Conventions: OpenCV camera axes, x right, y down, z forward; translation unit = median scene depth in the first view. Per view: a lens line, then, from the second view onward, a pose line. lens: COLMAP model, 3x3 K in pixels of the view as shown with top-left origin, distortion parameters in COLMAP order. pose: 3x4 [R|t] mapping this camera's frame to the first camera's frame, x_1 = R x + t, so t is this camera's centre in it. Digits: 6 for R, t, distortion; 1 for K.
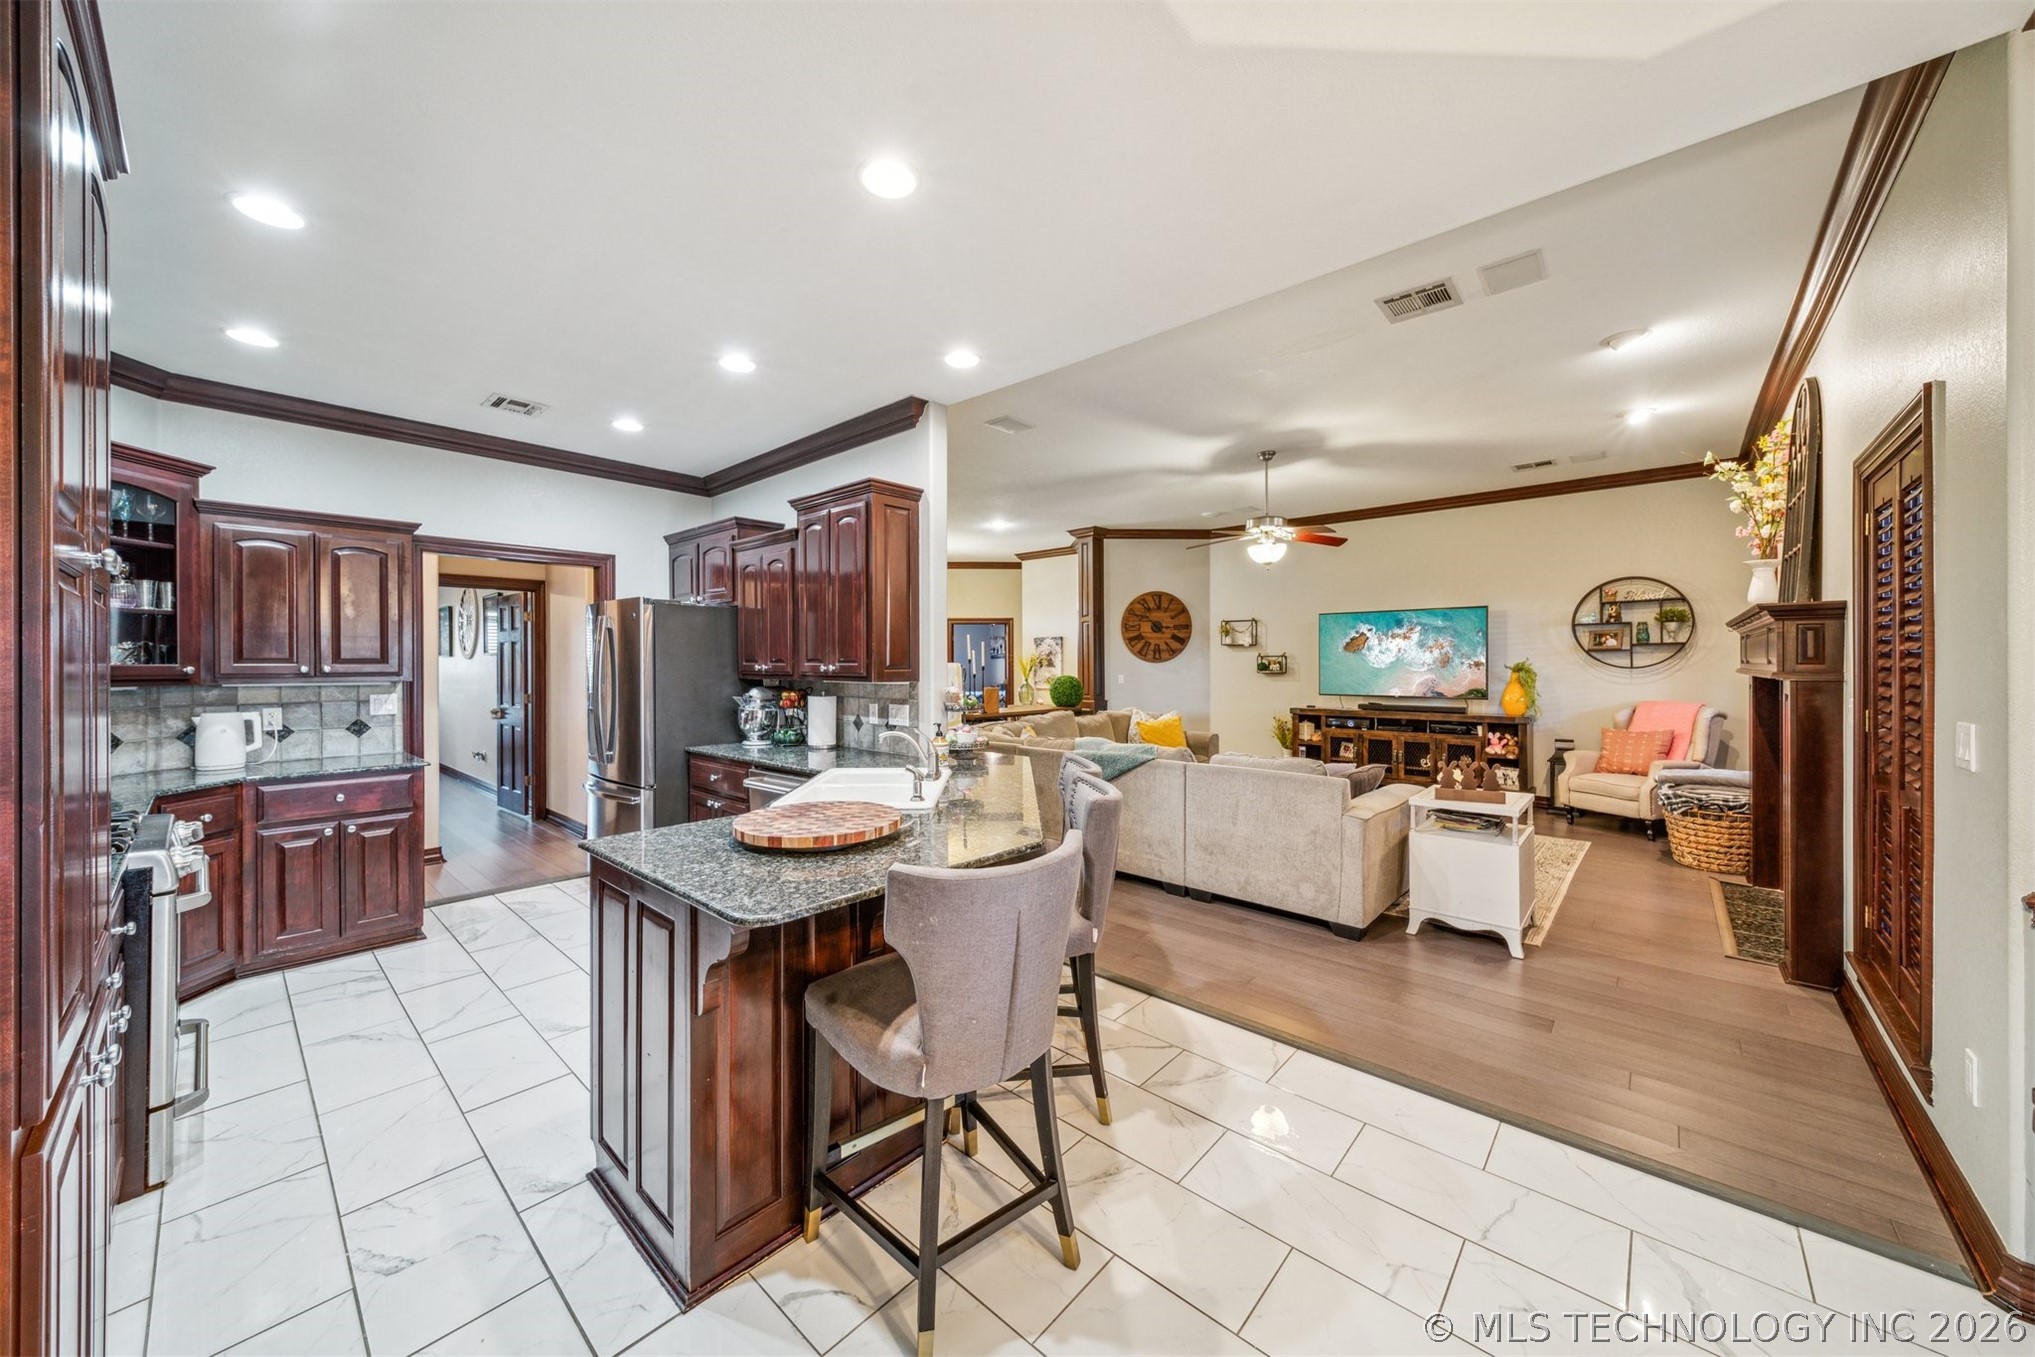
lens RADIAL K [[719.7, 0, 1011.1], [0, 719.7, 665.4], [0, 0, 1]] dist [0.008094, -0.000819]
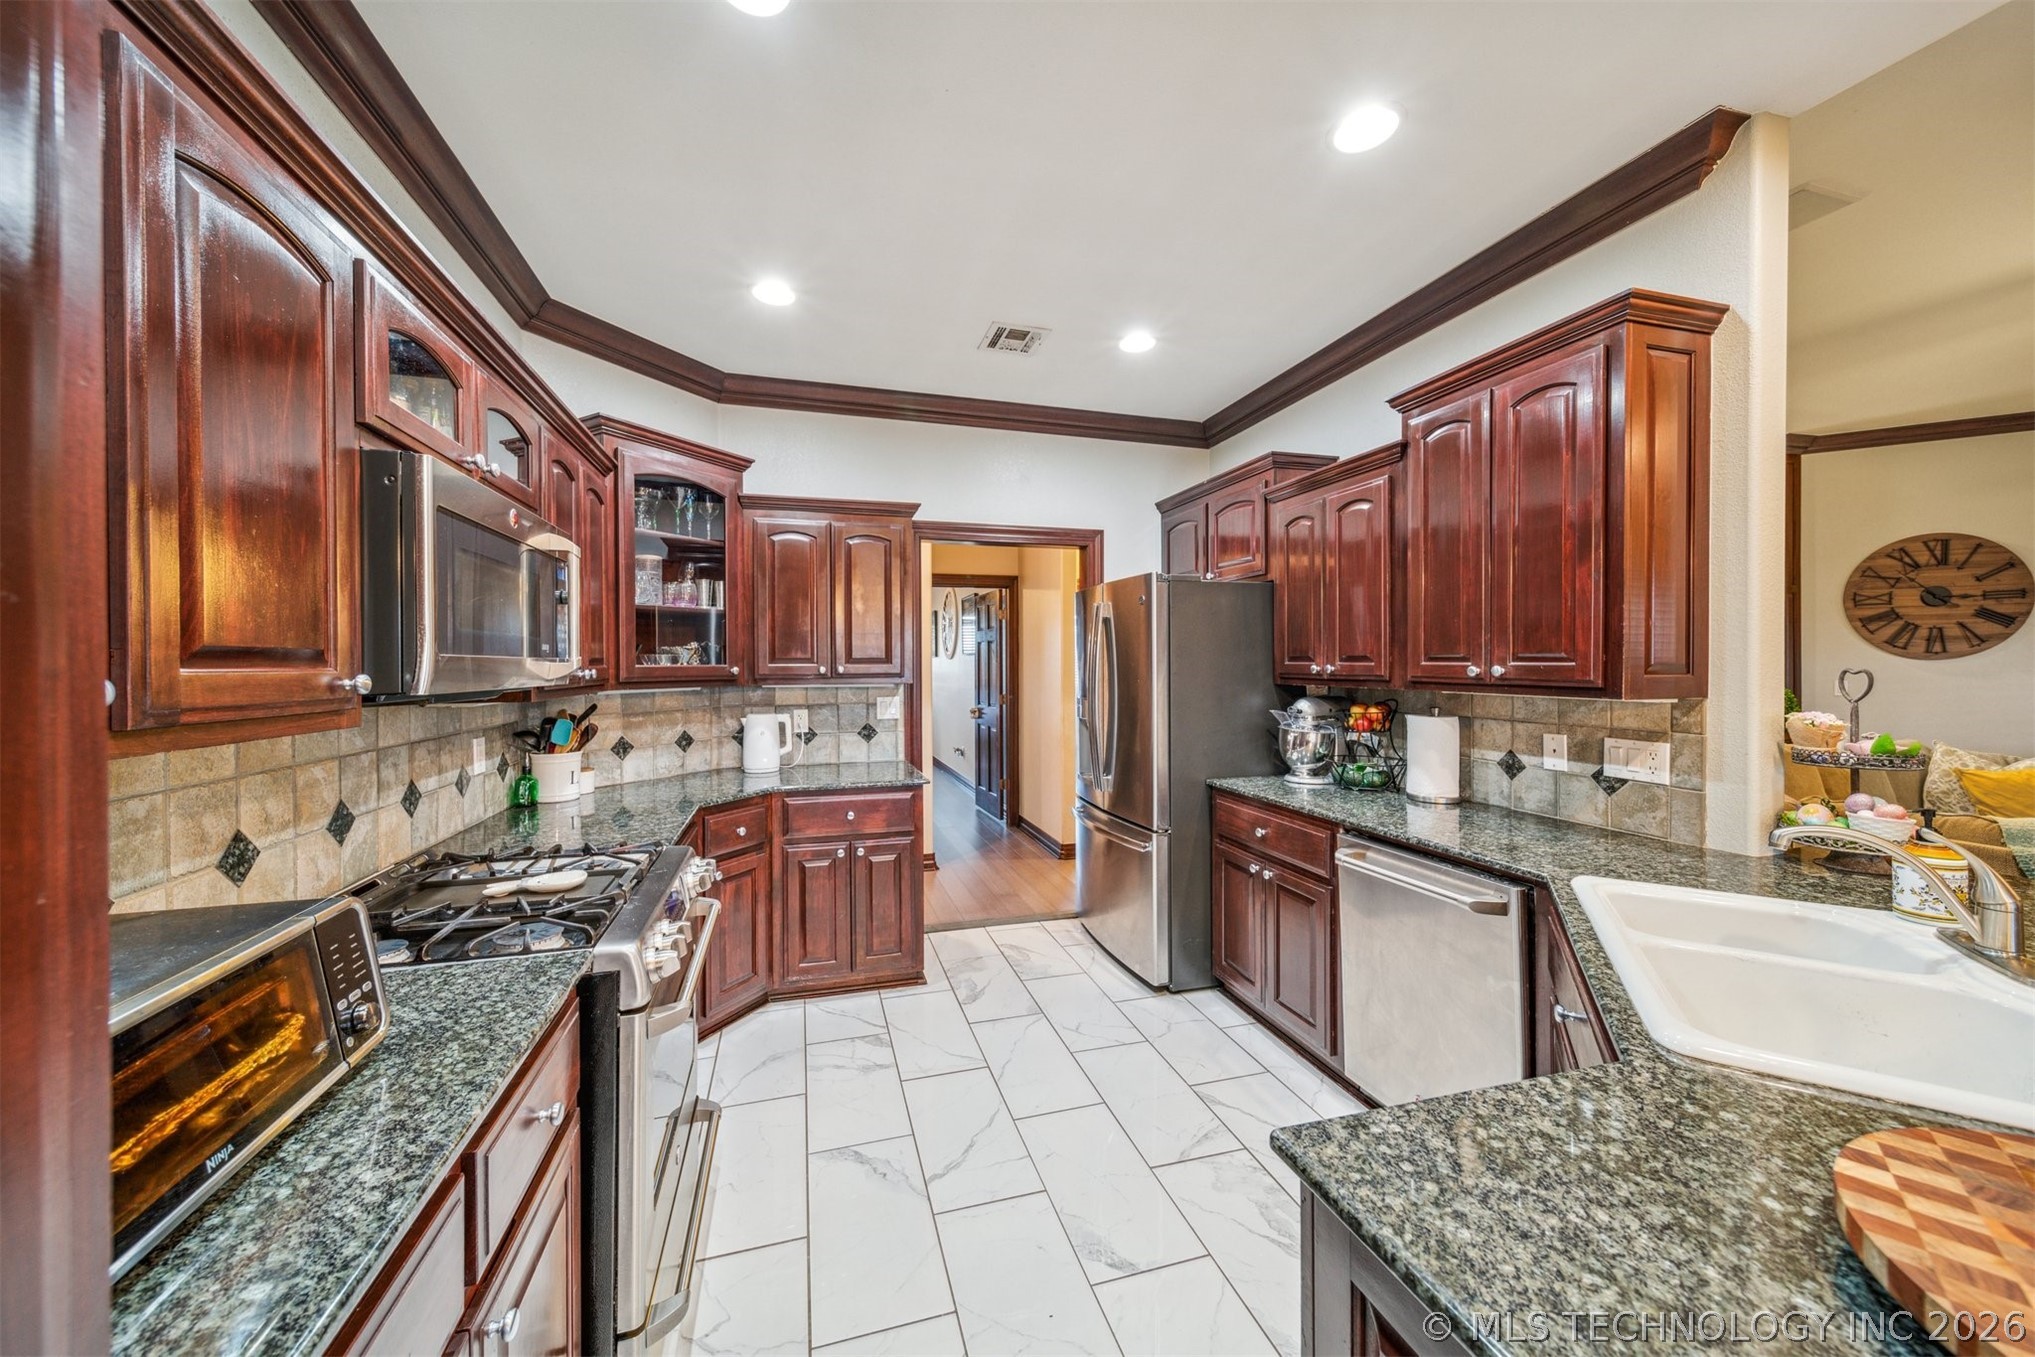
lens RADIAL K [[719.7, 0, 1015.7], [0, 719.7, 669.7], [0, 0, 1]] dist [0.008094, -0.000819]
pose [[0.856489, 0.003065, -0.516156, -0.254272], [0.000558, 0.999976, 0.006863, -0.000911], [0.516165, -0.006166, 0.856467, 0.297800]]
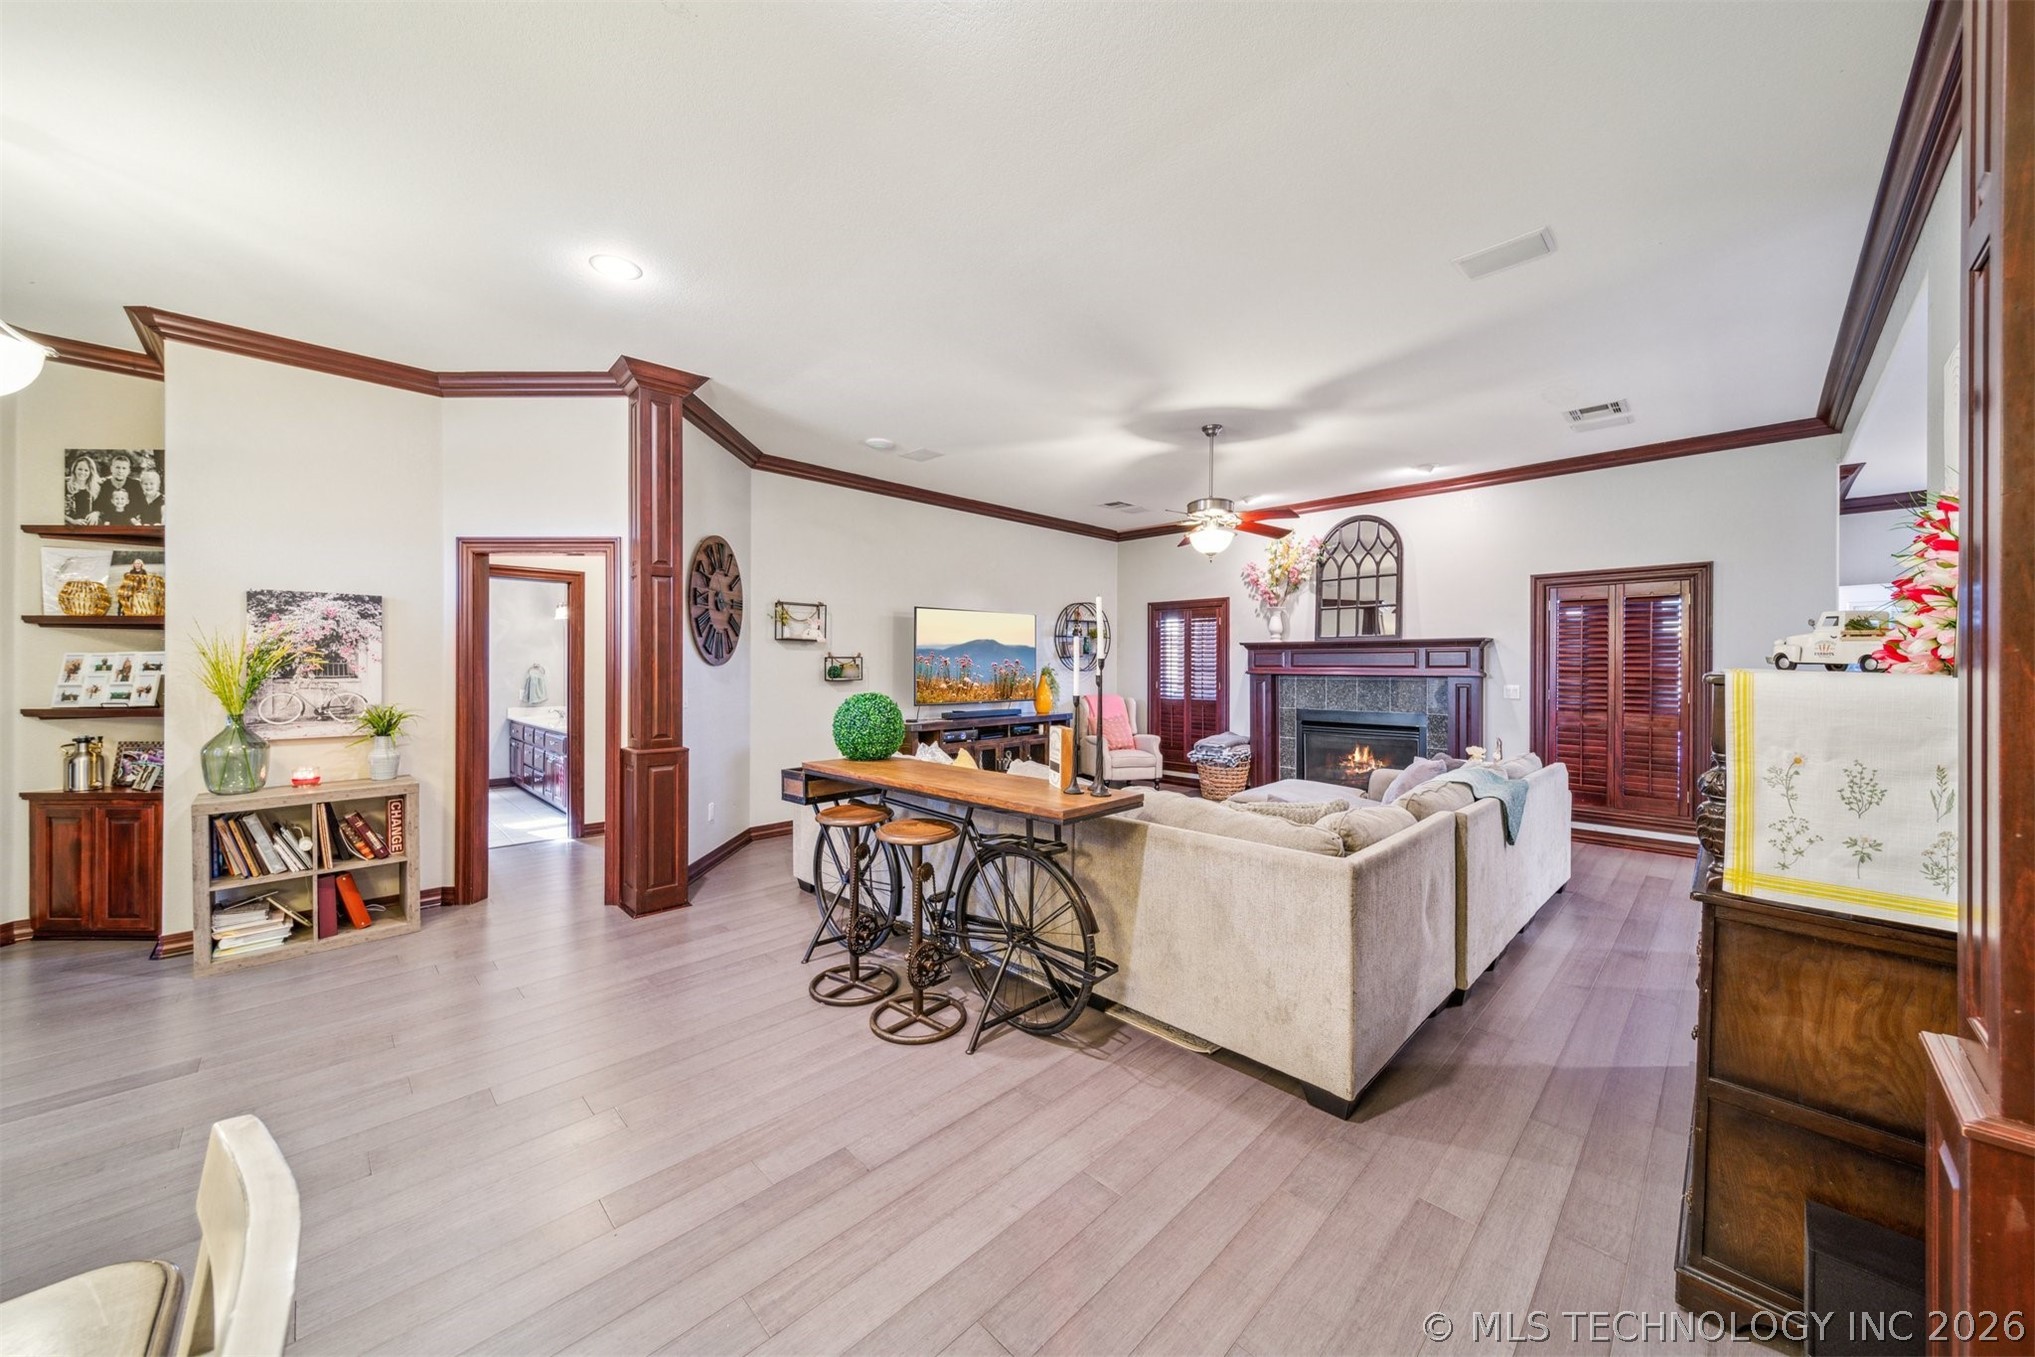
lens RADIAL K [[719.7, 0, 1013.4], [0, 719.7, 666.8], [0, 0, 1]] dist [0.008094, -0.000819]
pose [[0.061653, -0.000502, 0.998098, -0.646939], [0.000048, 1.000000, 0.000500, -0.006665], [-0.998098, 0.000017, 0.061653, 1.446238]]
